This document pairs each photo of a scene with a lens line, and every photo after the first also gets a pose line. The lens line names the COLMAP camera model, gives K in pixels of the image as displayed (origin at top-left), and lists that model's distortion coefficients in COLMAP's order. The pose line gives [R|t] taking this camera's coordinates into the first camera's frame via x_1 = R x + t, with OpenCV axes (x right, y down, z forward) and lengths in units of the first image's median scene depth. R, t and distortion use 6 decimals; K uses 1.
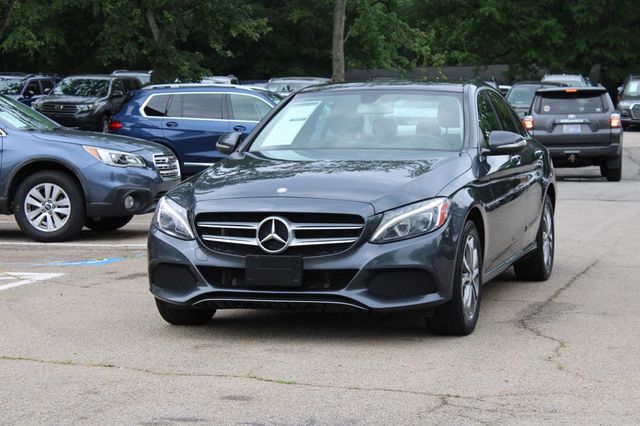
lens RADIAL K [[1581.8, 0, 320.8], [0, 1581.8, 211.7], [0, 0, 1]] dist [0.113023, 0.000000]
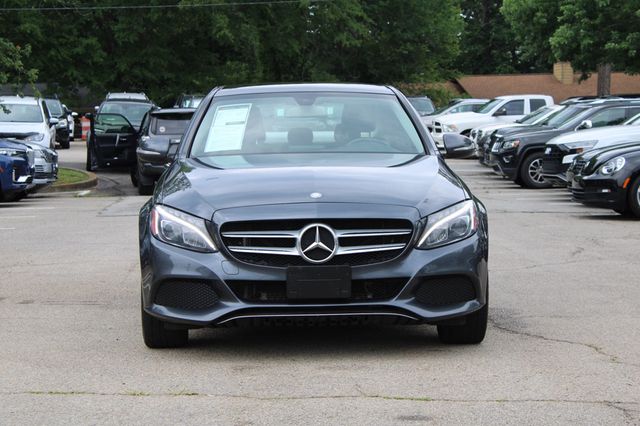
lens RADIAL K [[1581.8, 0, 320.0], [0, 1581.8, 215.1], [0, 0, 1]] dist [0.113023, 0.000000]
pose [[0.949743, -0.023465, 0.312149, -0.316114], [0.026938, 0.999614, -0.006817, 0.004494], [-0.311868, 0.014883, 0.950009, 0.120188]]
